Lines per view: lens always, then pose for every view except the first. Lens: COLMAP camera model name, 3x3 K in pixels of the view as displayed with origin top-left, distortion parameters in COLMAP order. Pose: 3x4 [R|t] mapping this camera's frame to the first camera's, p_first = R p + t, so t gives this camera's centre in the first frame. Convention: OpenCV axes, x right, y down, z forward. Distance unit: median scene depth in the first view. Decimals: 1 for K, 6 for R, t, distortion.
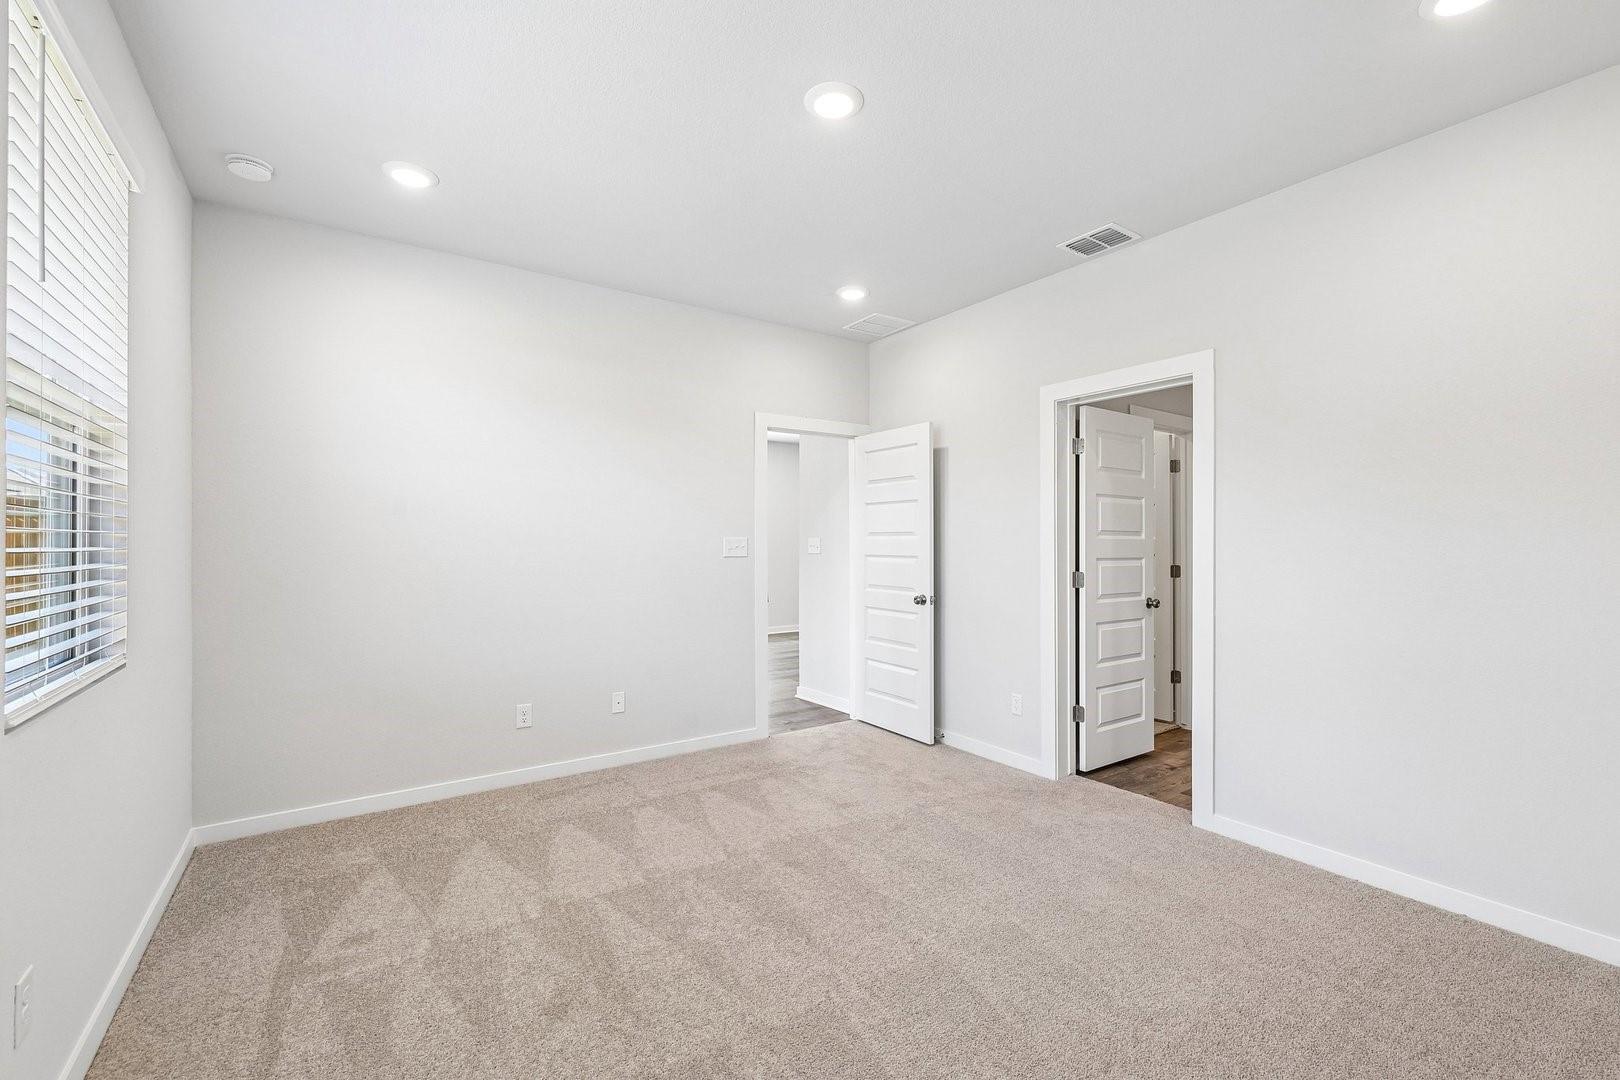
lens RADIAL K [[681.4, 0, 797.4], [0, 681.4, 547.9], [0, 0, 1]] dist [-0.001320, 0.000516]
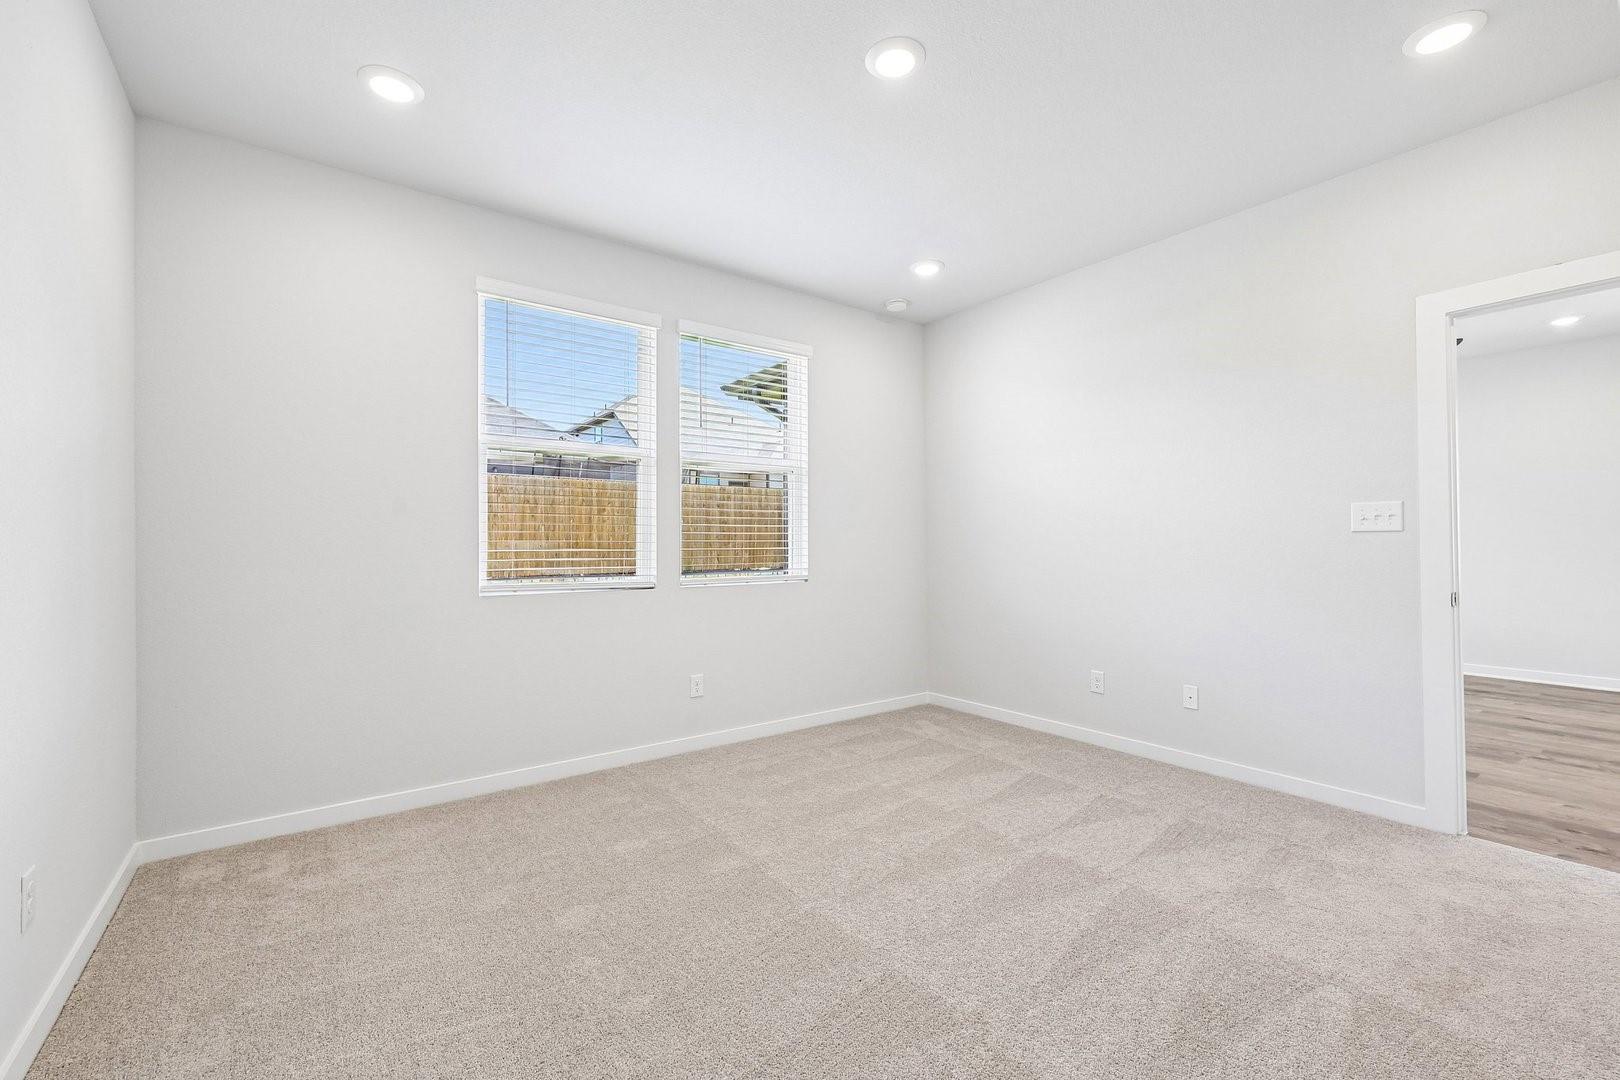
lens RADIAL K [[681.4, 0, 805.7], [0, 681.4, 536.0], [0, 0, 1]] dist [-0.001320, 0.000516]
pose [[0.039363, -0.004665, -0.999214, 0.712134], [0.002262, 0.999987, -0.004580, 0.025492], [0.999222, -0.002080, 0.039373, 0.555222]]
